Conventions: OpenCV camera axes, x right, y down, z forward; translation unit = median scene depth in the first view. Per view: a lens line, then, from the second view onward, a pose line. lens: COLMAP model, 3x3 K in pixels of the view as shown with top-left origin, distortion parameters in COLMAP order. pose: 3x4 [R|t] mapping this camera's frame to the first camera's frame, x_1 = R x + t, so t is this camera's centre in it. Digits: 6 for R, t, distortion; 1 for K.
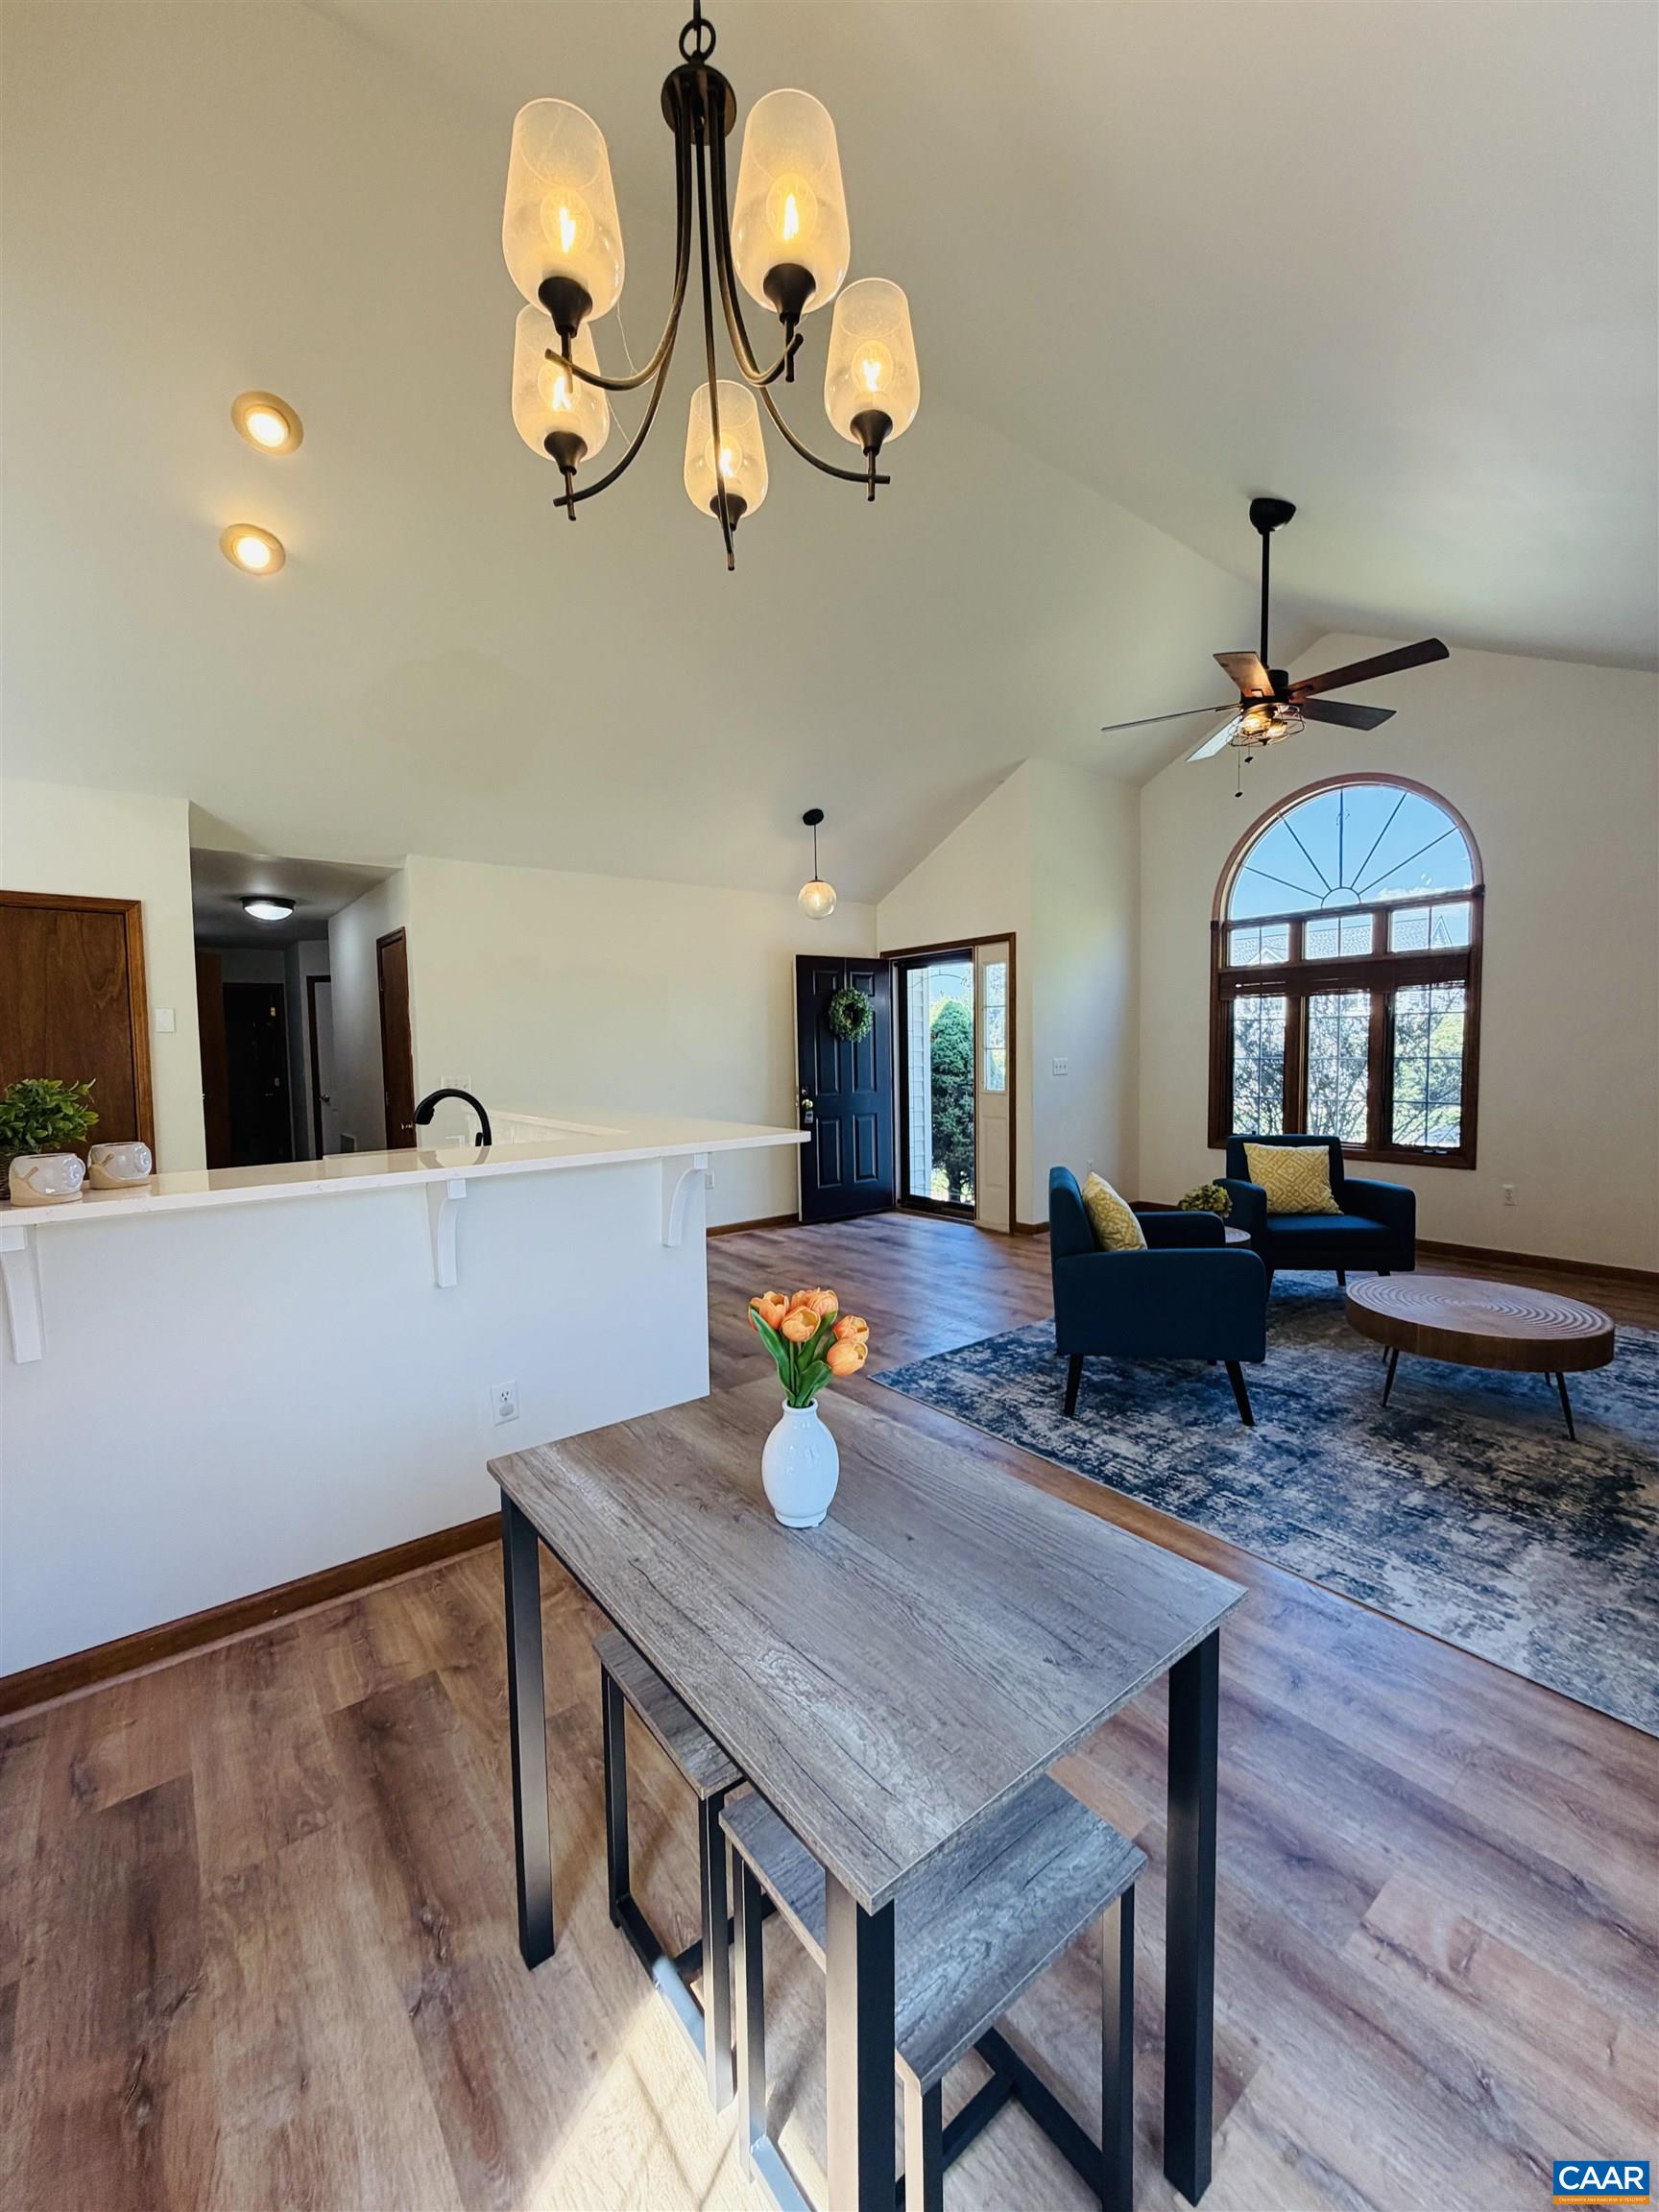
lens RADIAL K [[879.7, 0, 829.5], [0, 879.7, 1106.0], [0, 0, 1]] dist [0.001524, -0.000126]
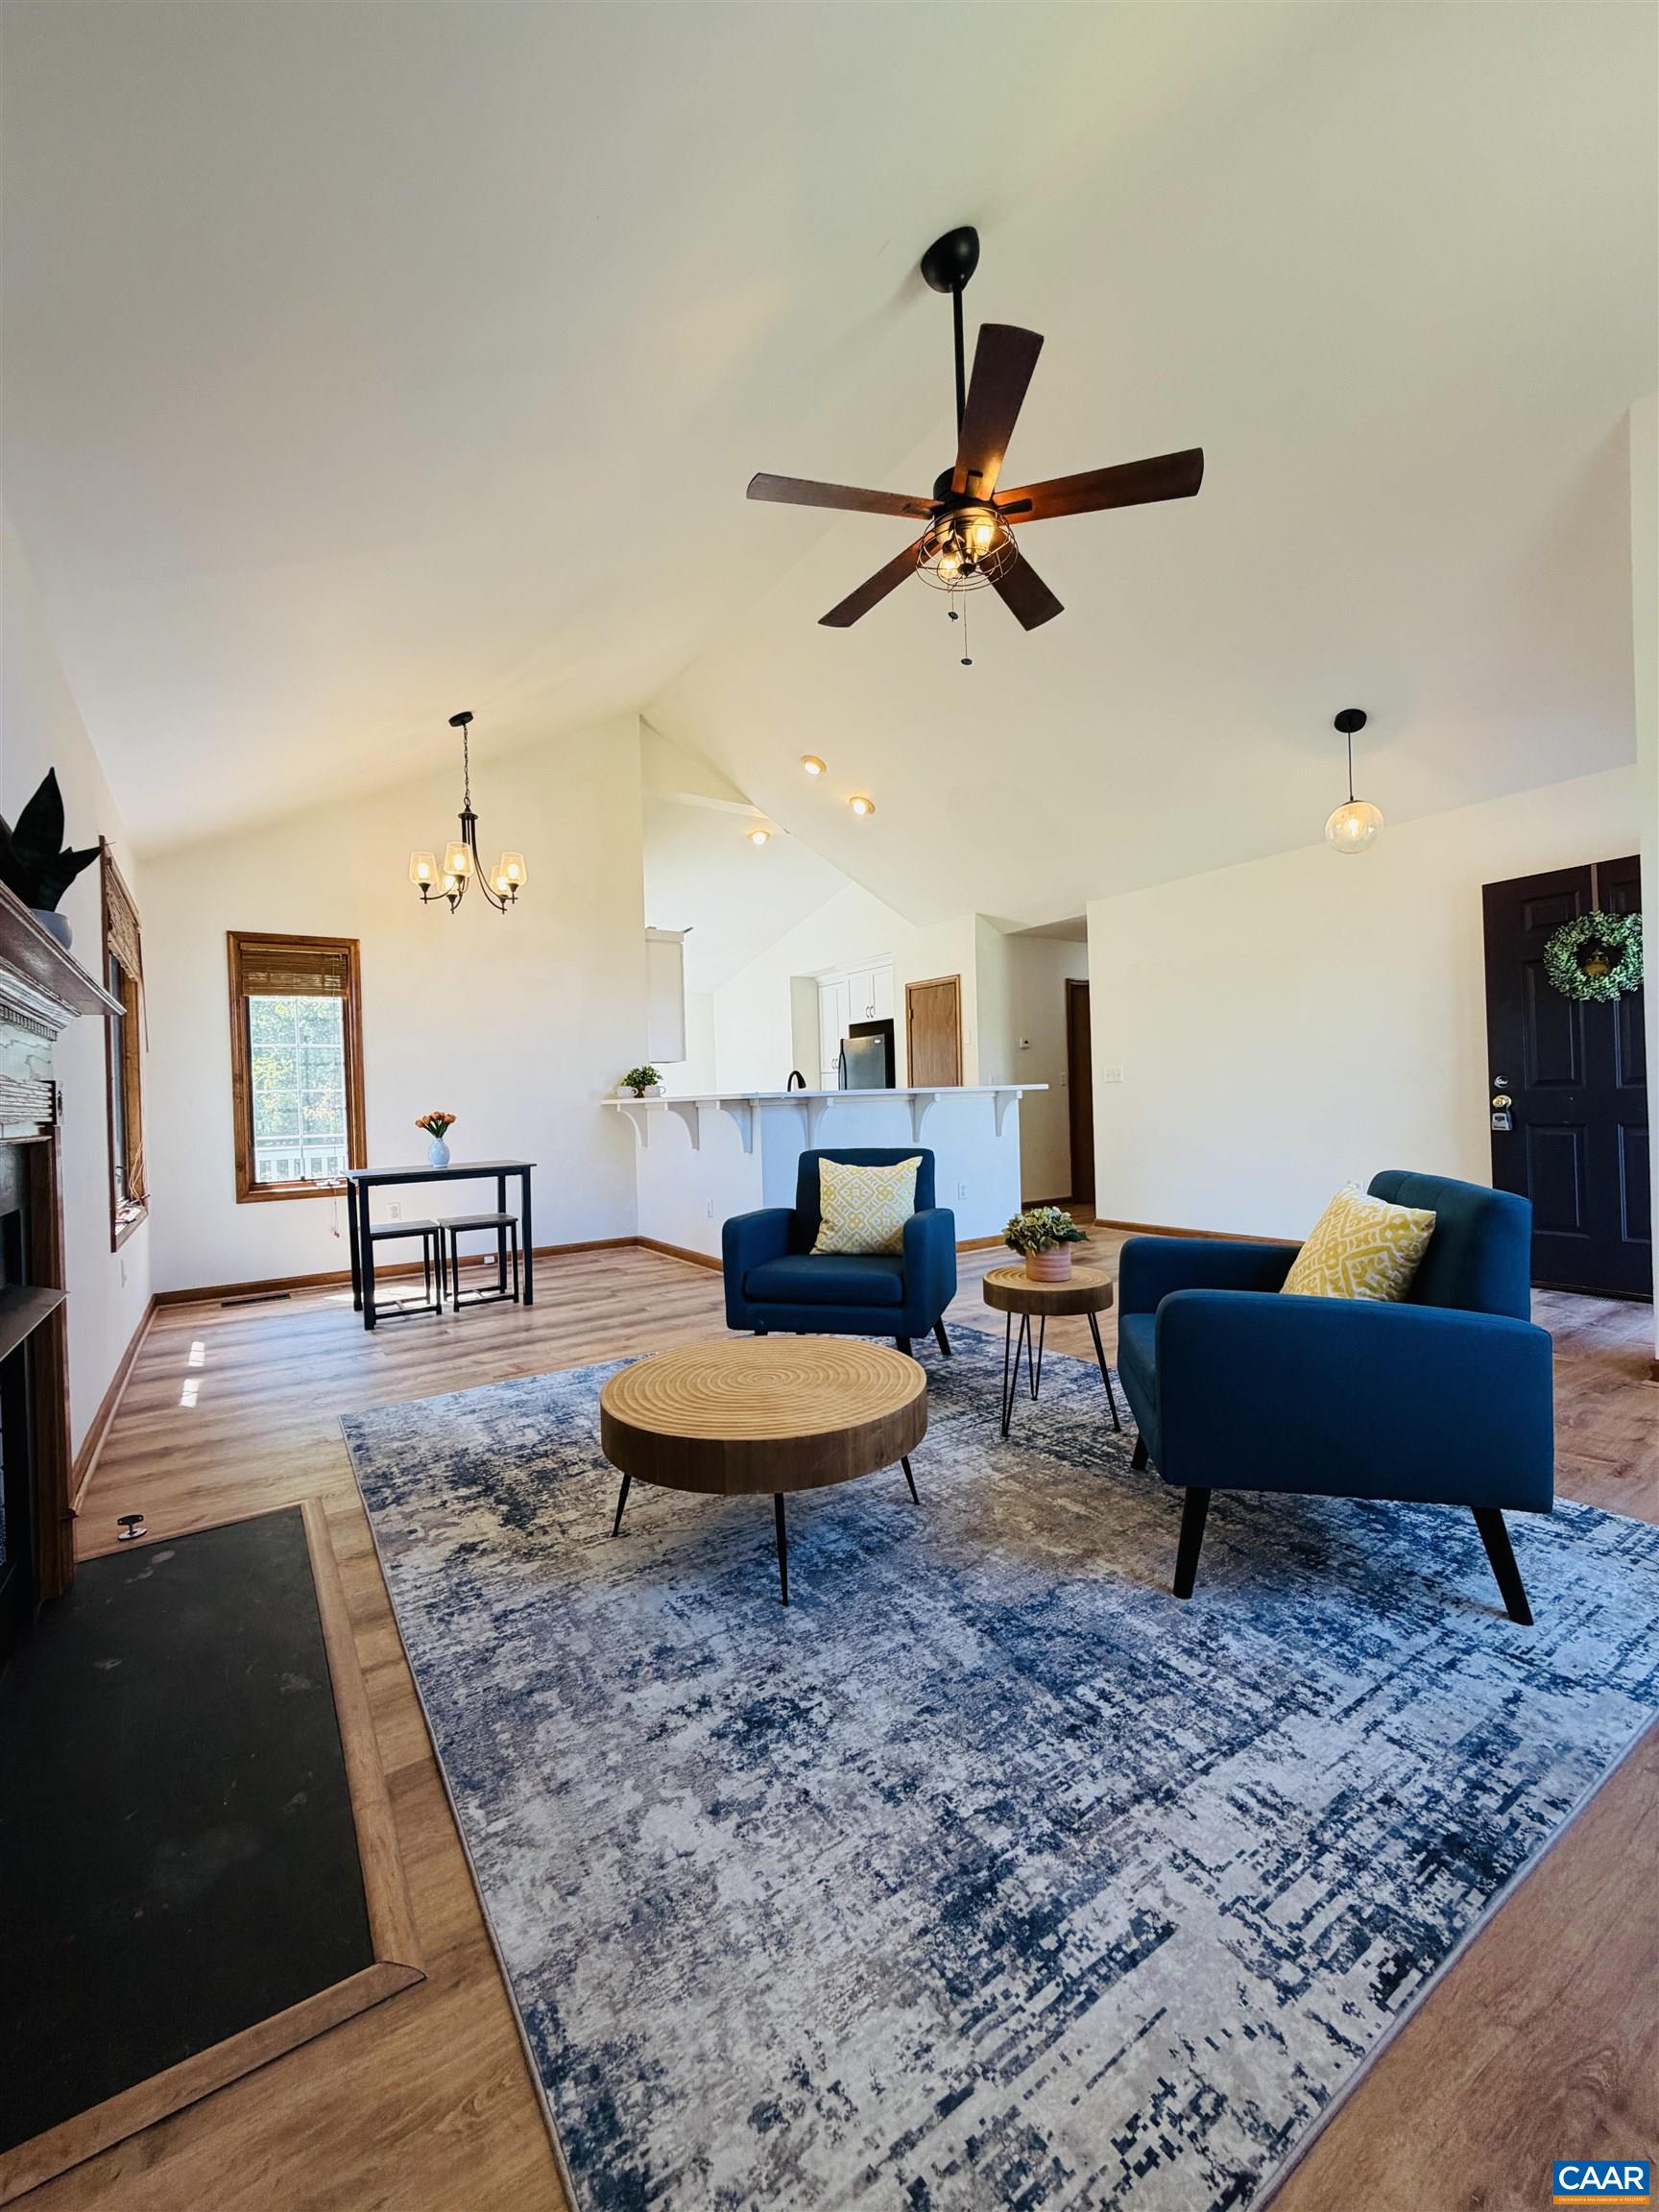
lens RADIAL K [[879.7, 0, 829.5], [0, 879.7, 1106.0], [0, 0, 1]] dist [0.001524, -0.000126]
pose [[-0.068324, 0.030250, -0.997205, 1.284666], [-0.034263, 0.998879, 0.032648, -0.005389], [0.997075, 0.036398, -0.067211, 1.006305]]
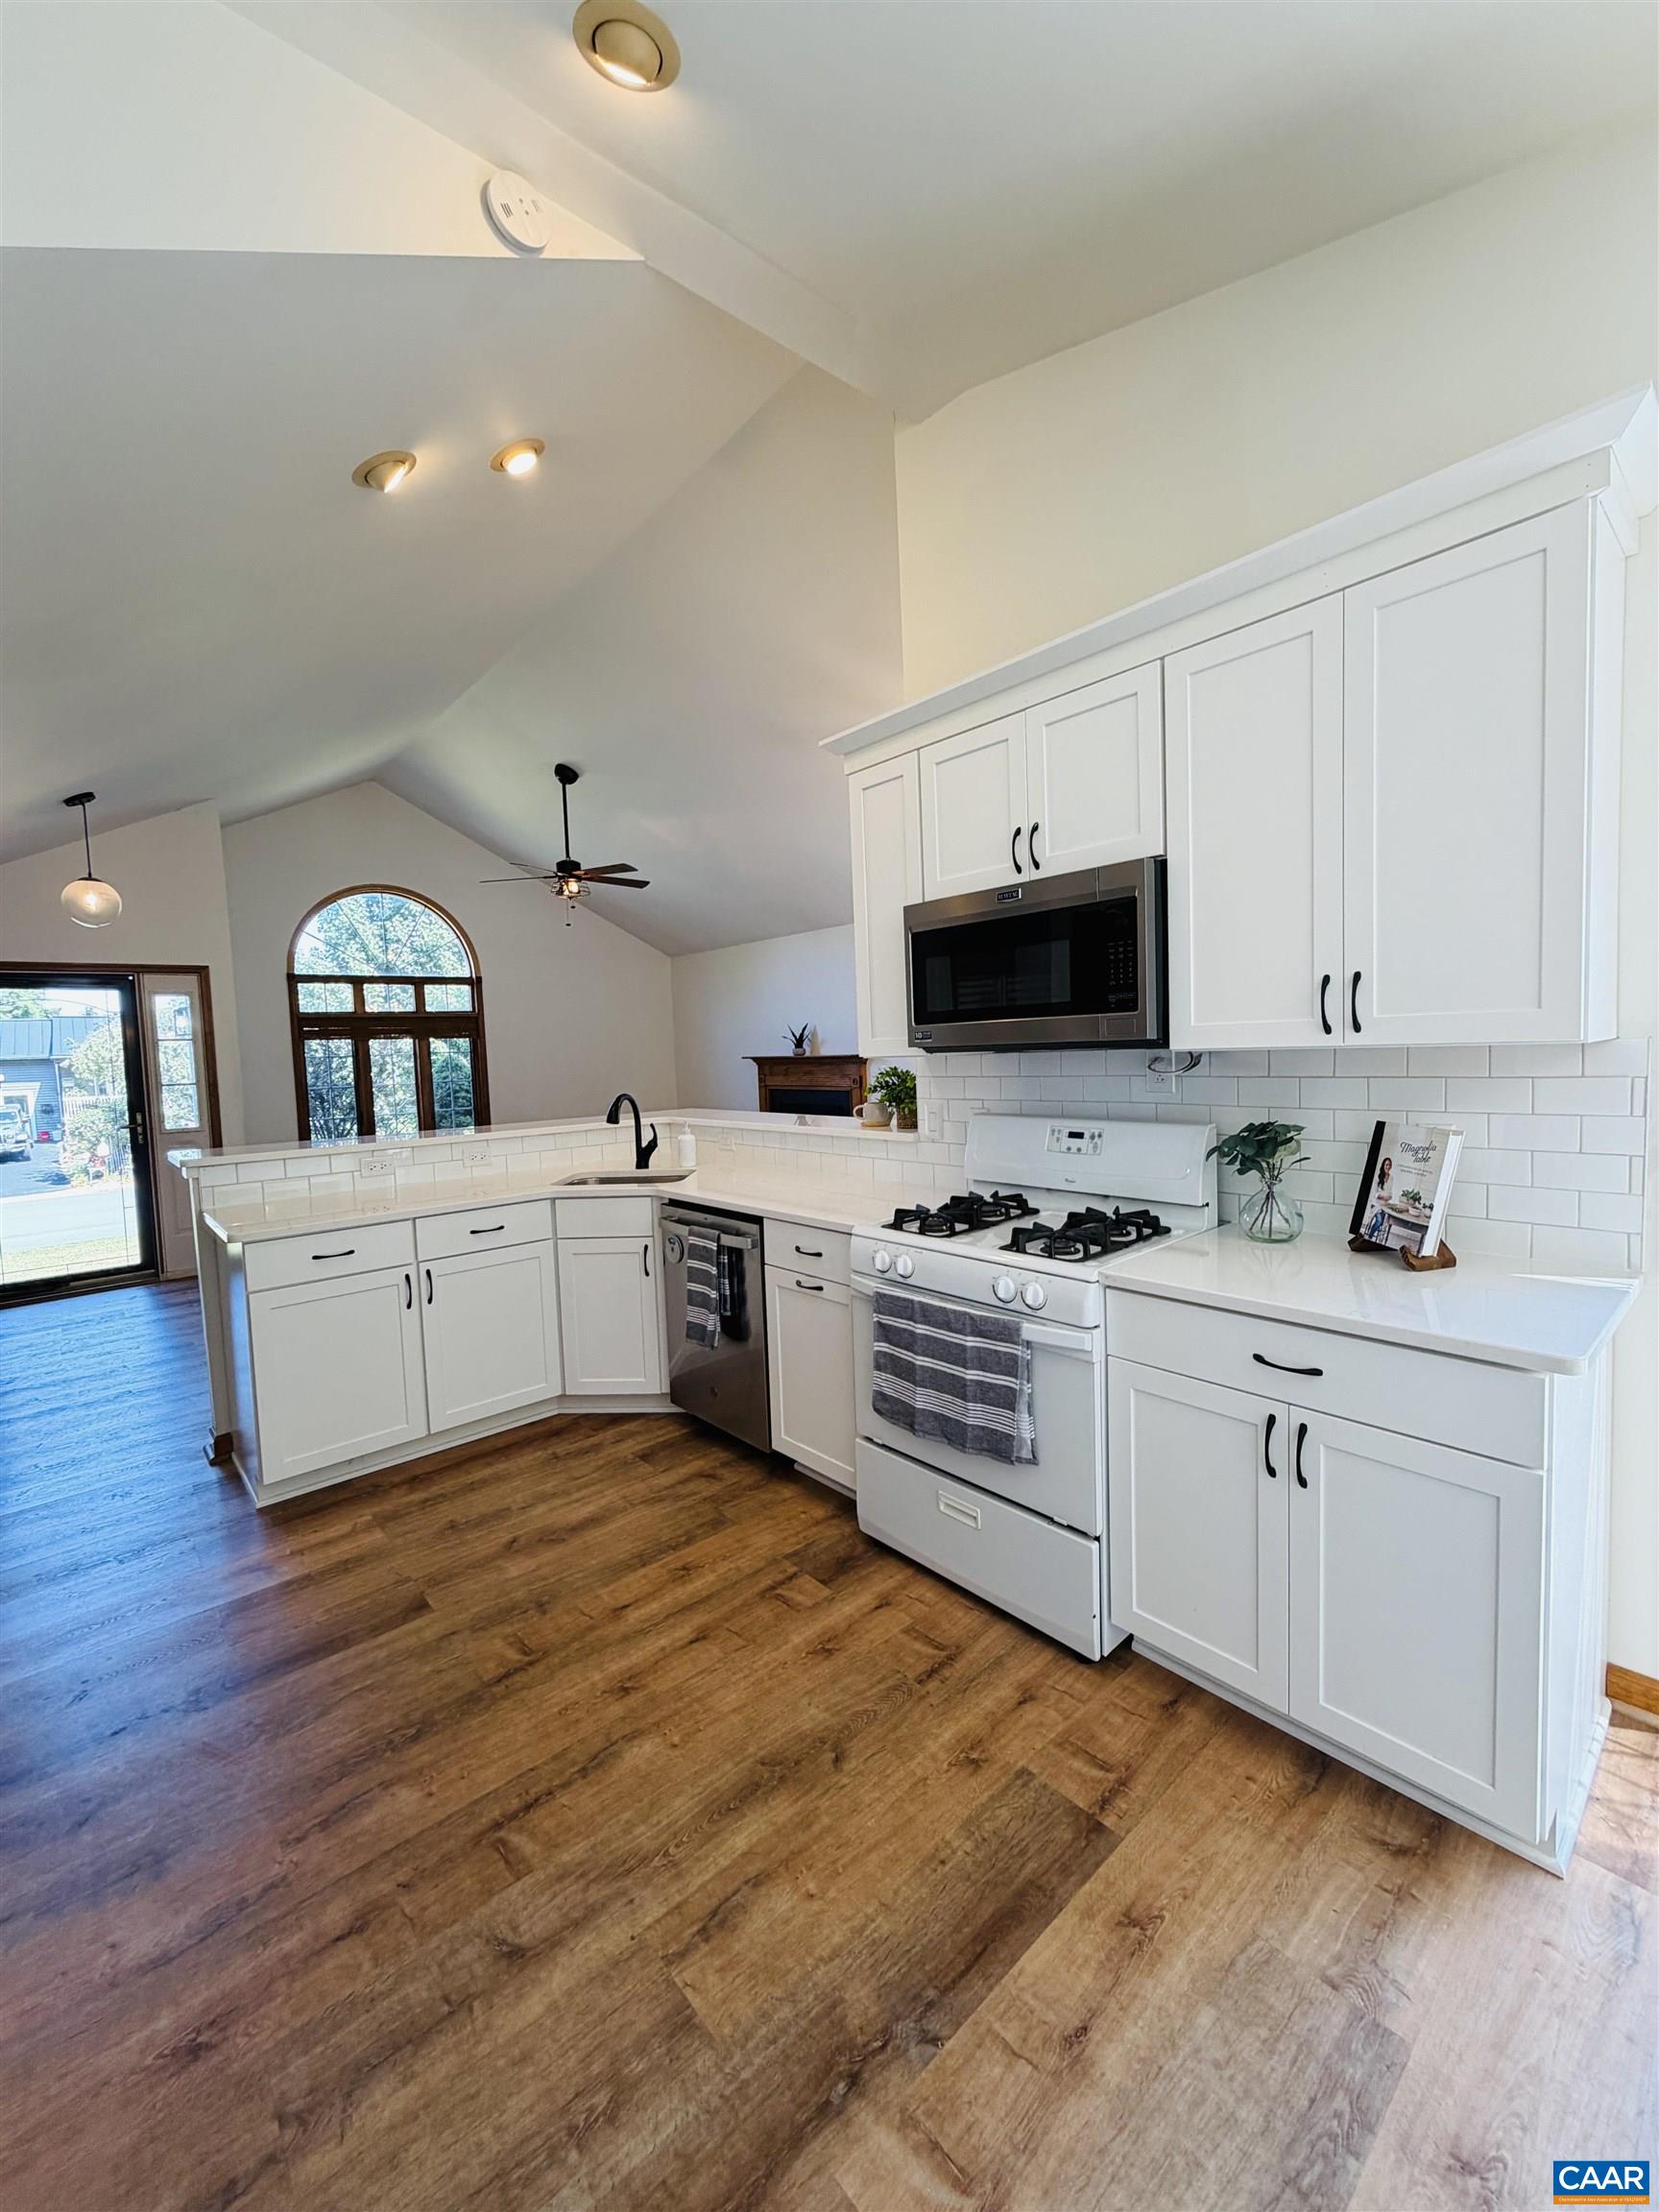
lens RADIAL K [[889.8, 0, 828.2], [0, 889.8, 1049.2], [0, 0, 1]] dist [0.000260, -0.000034]
pose [[-0.045451, 0.017183, 0.998819, -1.391315], [0.108956, 0.993972, -0.012141, -0.031603], [-0.993007, 0.108275, -0.047049, 0.634820]]
